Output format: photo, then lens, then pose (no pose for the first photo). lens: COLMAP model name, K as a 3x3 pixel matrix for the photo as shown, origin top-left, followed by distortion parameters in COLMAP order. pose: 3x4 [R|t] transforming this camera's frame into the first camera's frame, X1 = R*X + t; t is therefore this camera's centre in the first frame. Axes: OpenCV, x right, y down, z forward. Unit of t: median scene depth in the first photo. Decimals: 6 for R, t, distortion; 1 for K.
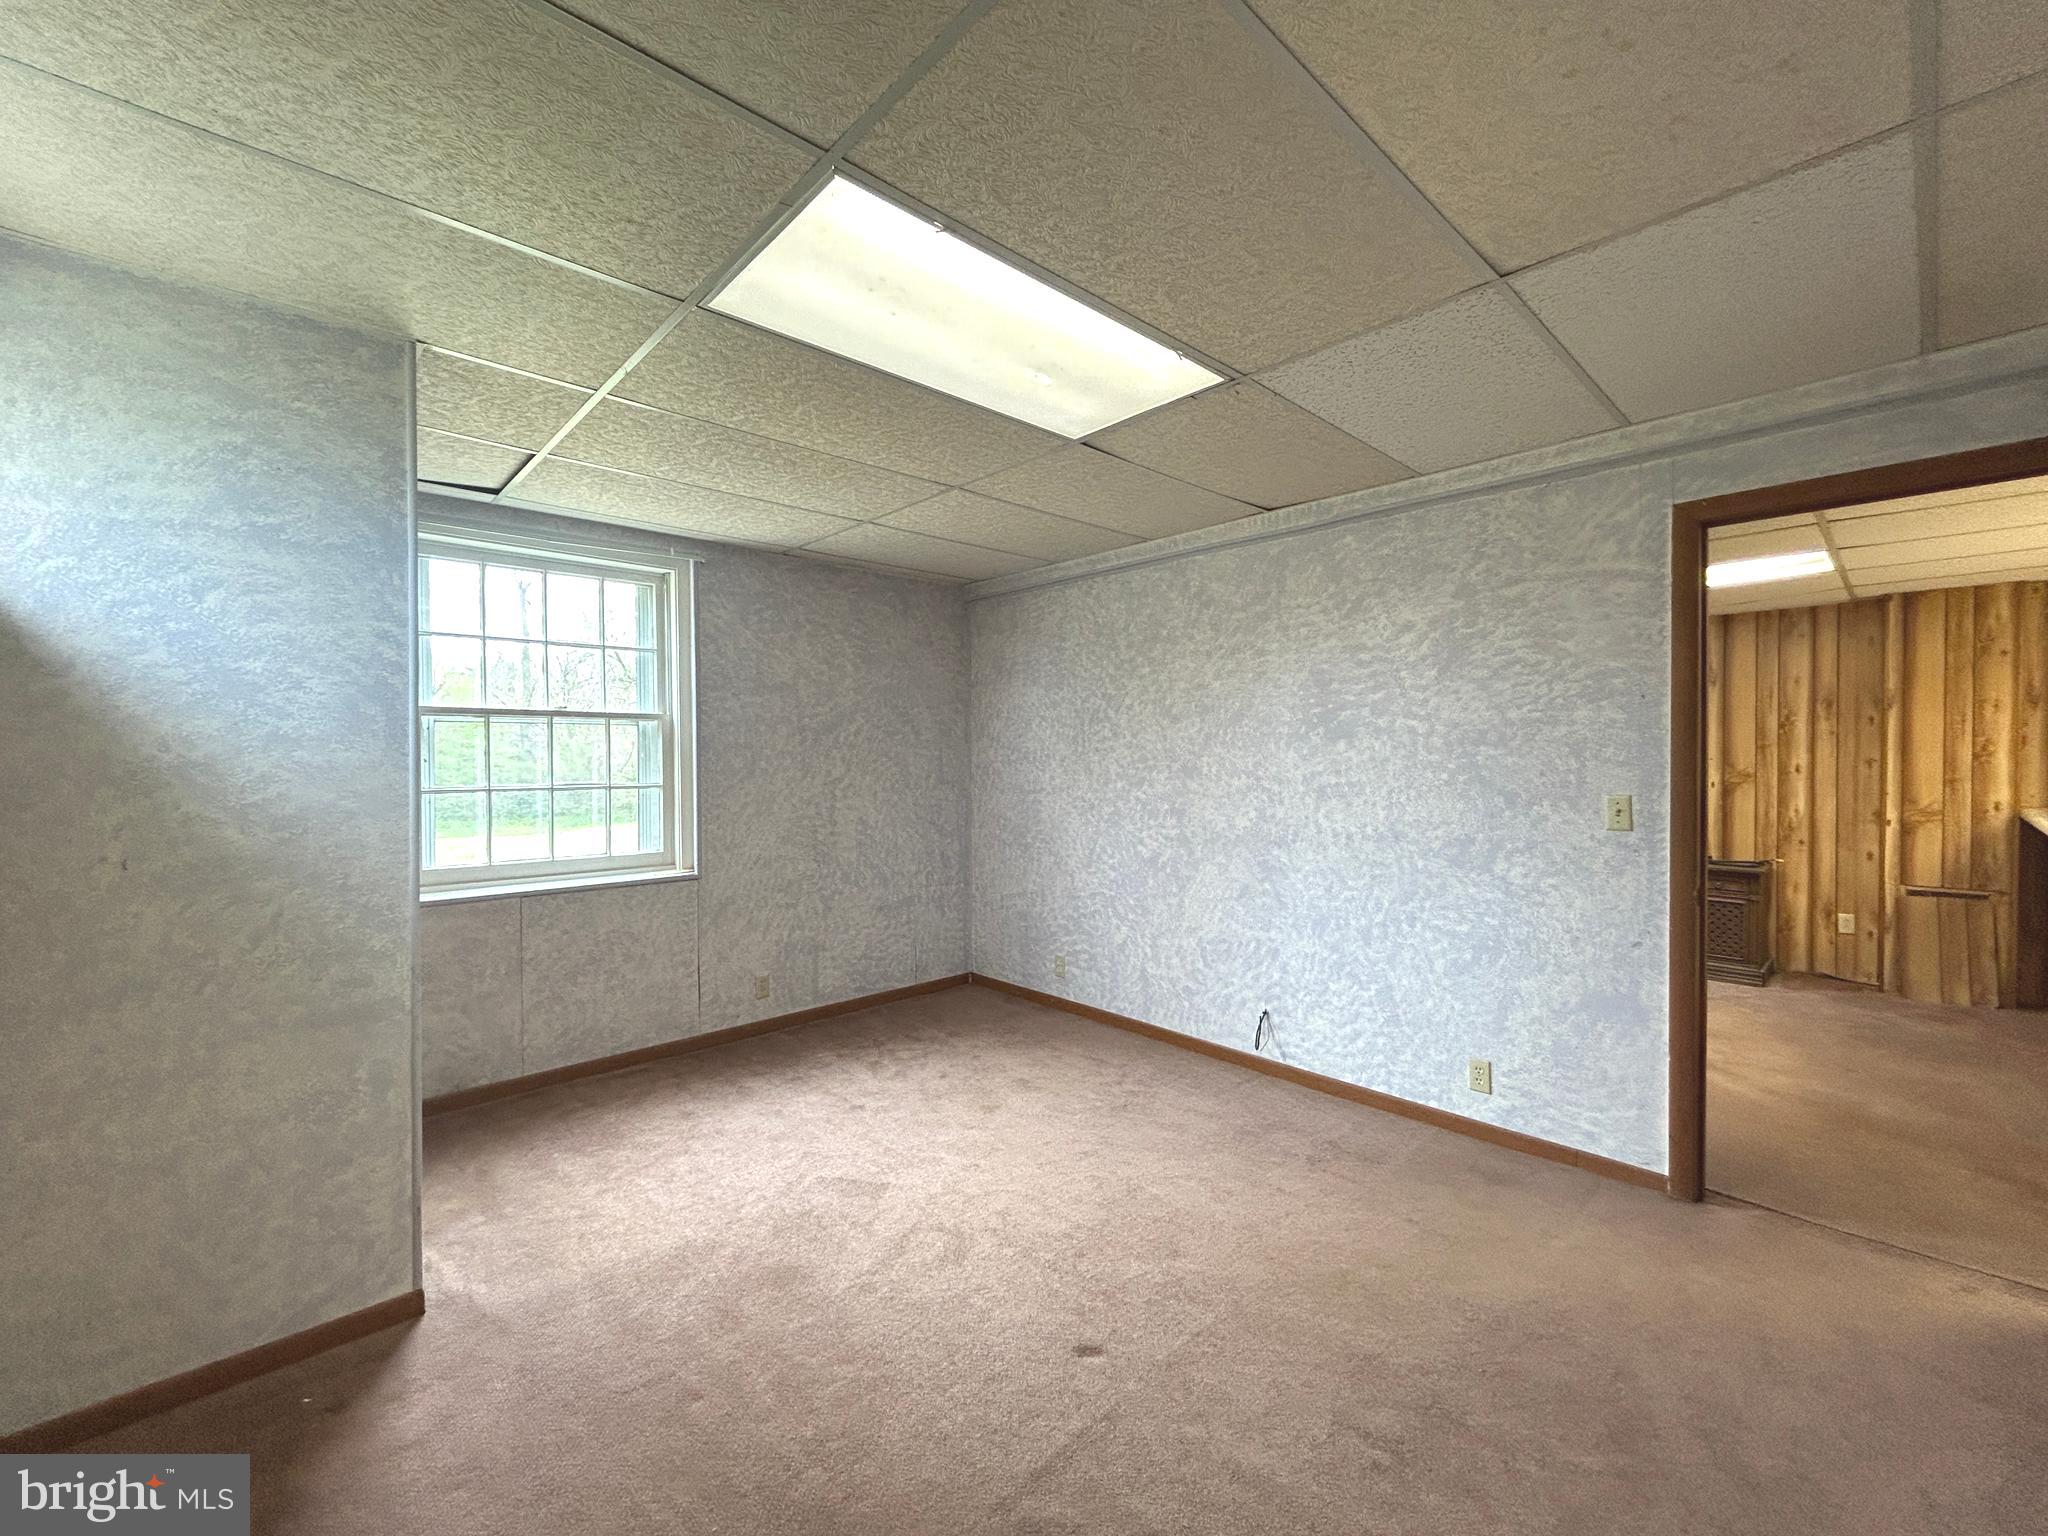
lens RADIAL K [[832.2, 0, 1024.5], [0, 832.2, 762.8], [0, 0, 1]] dist [-0.001899, 0.001445]
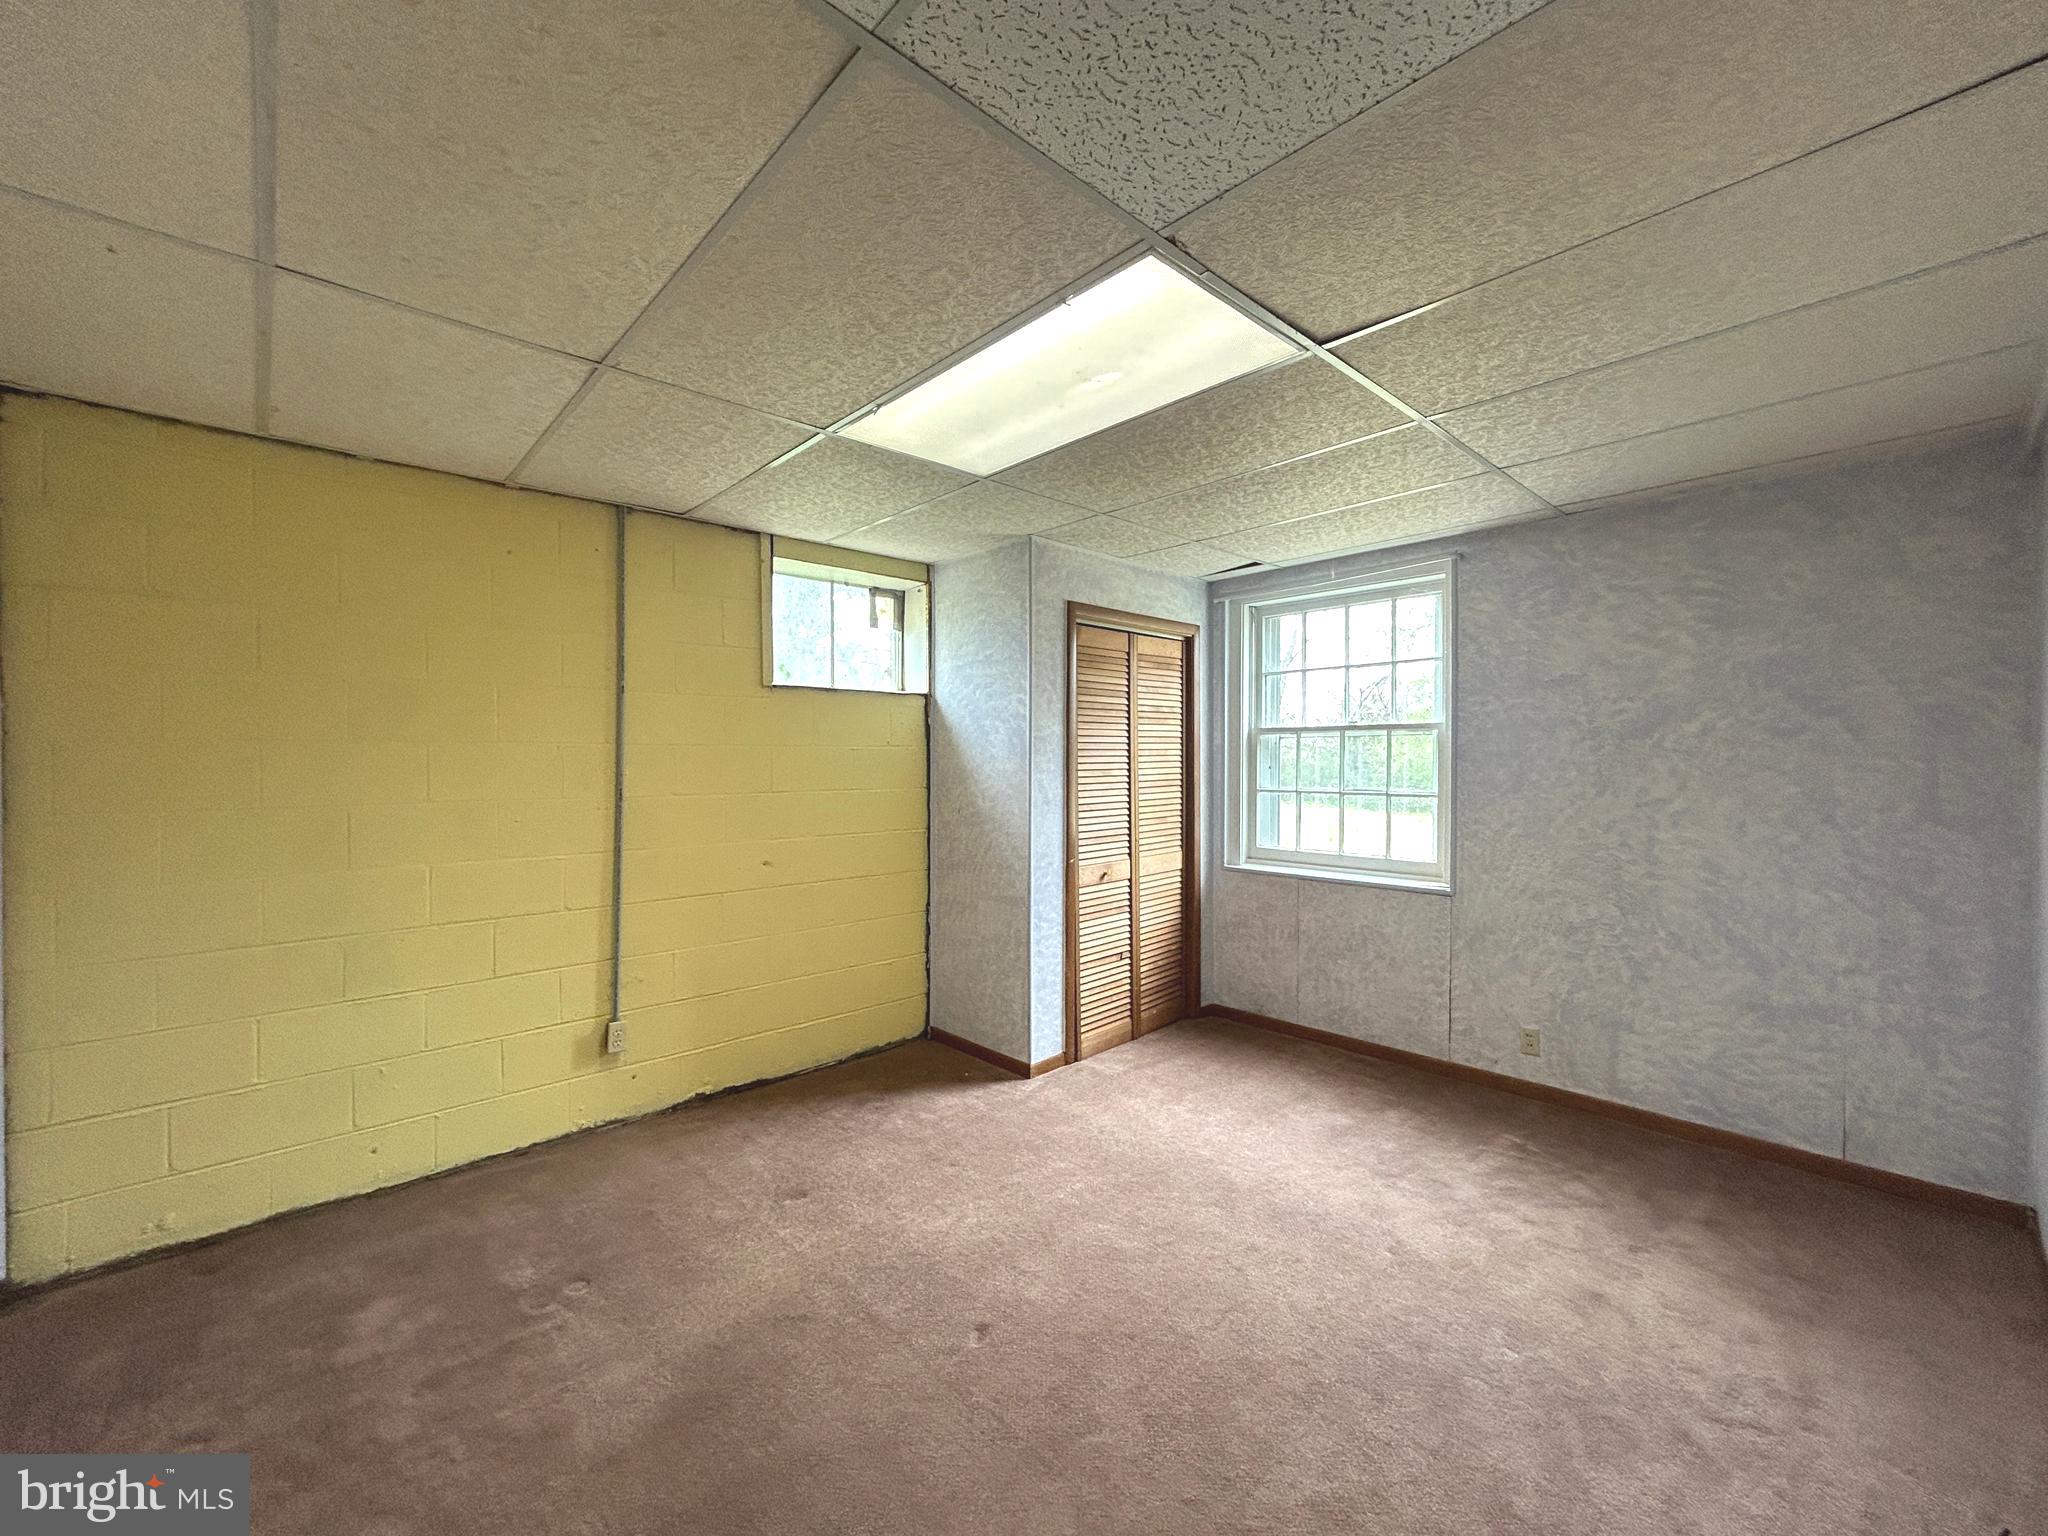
lens RADIAL K [[832.2, 0, 1010.8], [0, 832.2, 766.1], [0, 0, 1]] dist [-0.001899, 0.001445]
pose [[-0.008813, 0.011662, -0.999893, 0.540819], [-0.008348, 0.999896, 0.011736, -0.014635], [0.999926, 0.008451, -0.008715, 0.496474]]
